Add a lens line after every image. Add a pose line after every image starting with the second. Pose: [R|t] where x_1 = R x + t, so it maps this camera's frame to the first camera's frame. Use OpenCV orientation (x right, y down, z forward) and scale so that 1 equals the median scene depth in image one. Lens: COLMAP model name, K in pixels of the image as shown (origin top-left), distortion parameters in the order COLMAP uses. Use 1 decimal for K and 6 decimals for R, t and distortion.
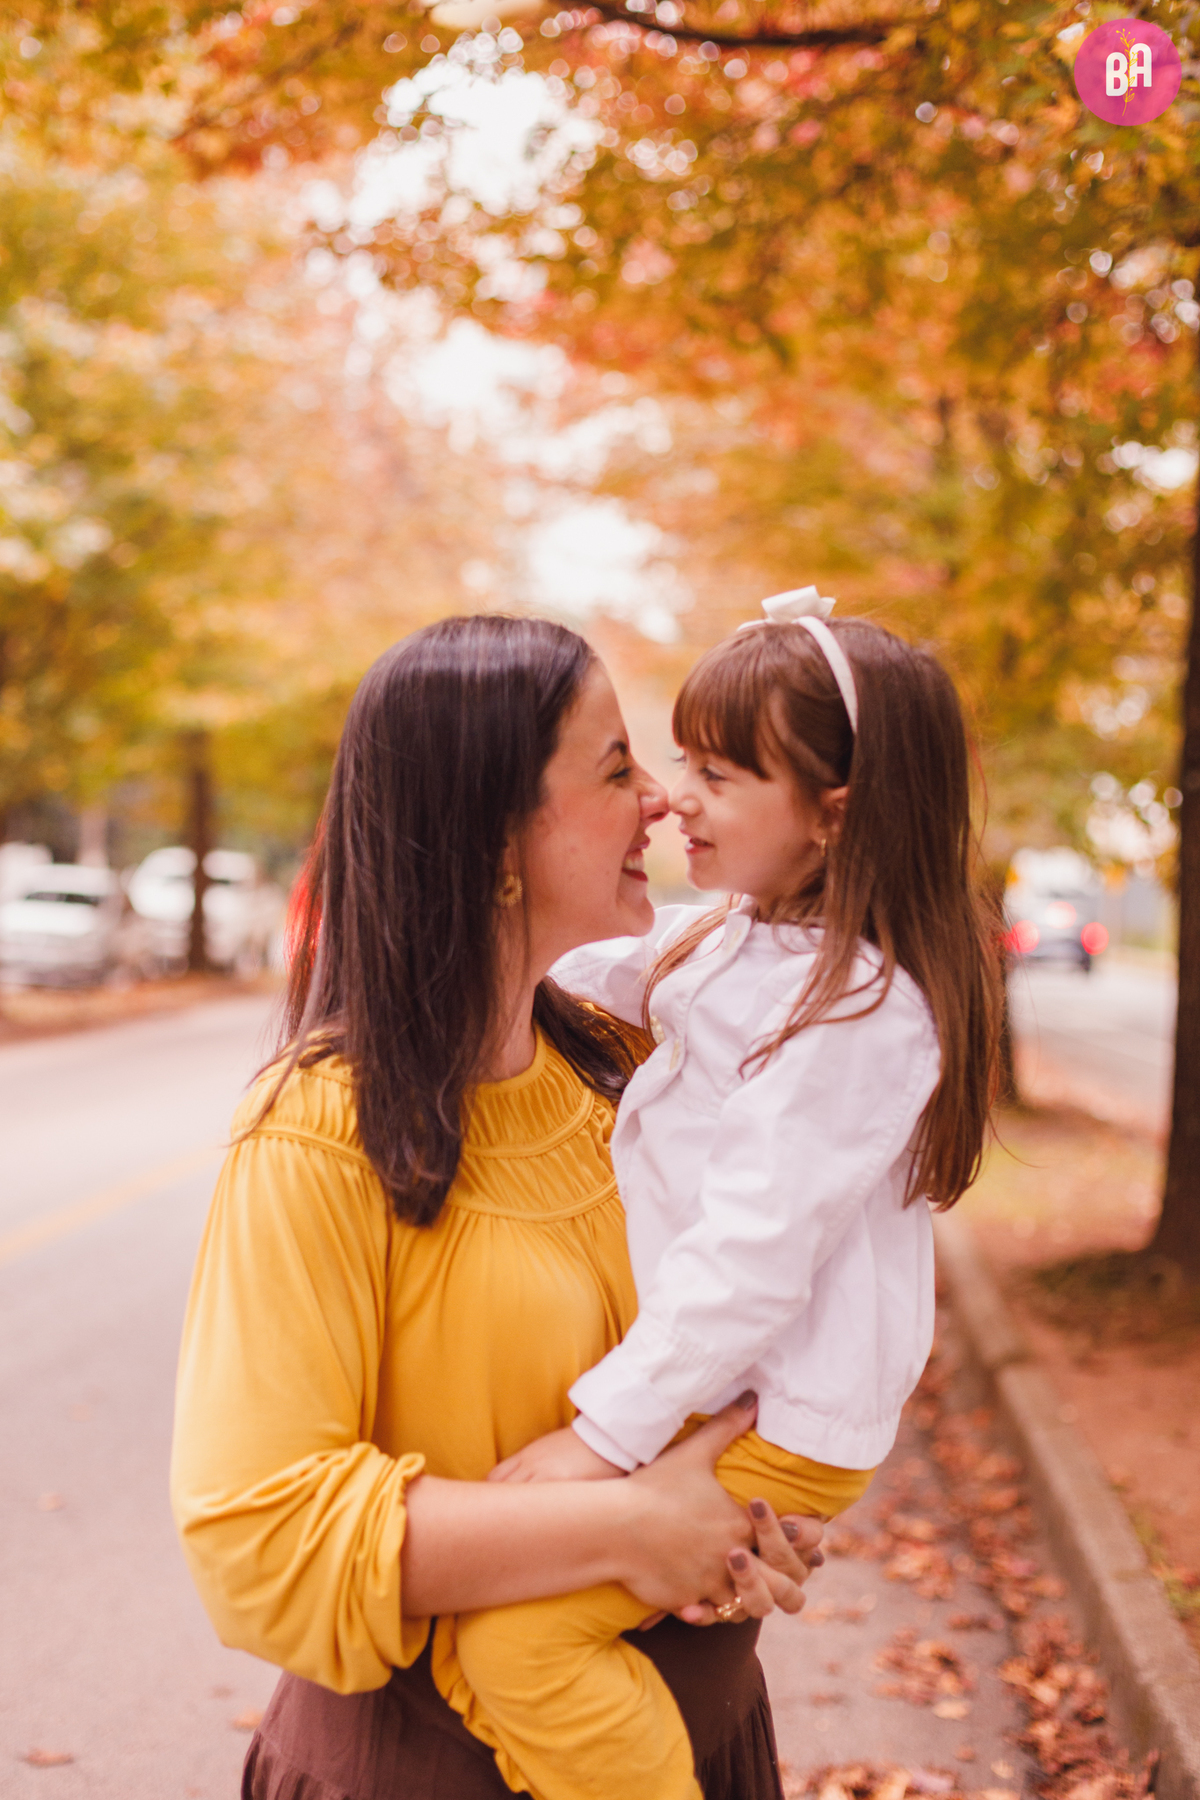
lens RADIAL K [[2655.2, 0, 602.0], [0, 2655.2, 853.5], [0, 0, 1]] dist [-0.099951, 0.032773]
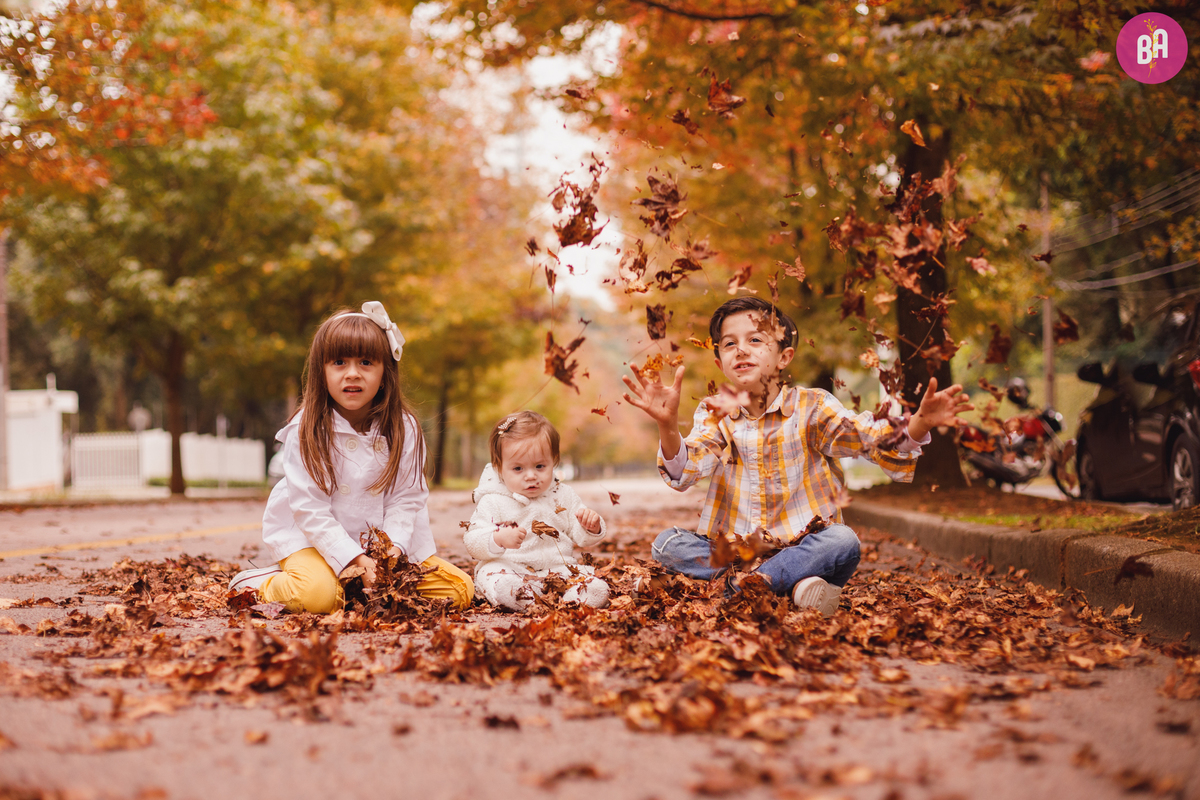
lens RADIAL K [[1936.1, 0, 600.0], [0, 1936.1, 400.0], [0, 0, 1]] dist [-0.111468, -0.058198]
pose [[0.998481, -0.044664, 0.032267, -0.098898], [0.046179, 0.997787, -0.047842, 0.110295], [-0.030059, 0.049259, 0.998334, -0.622923]]
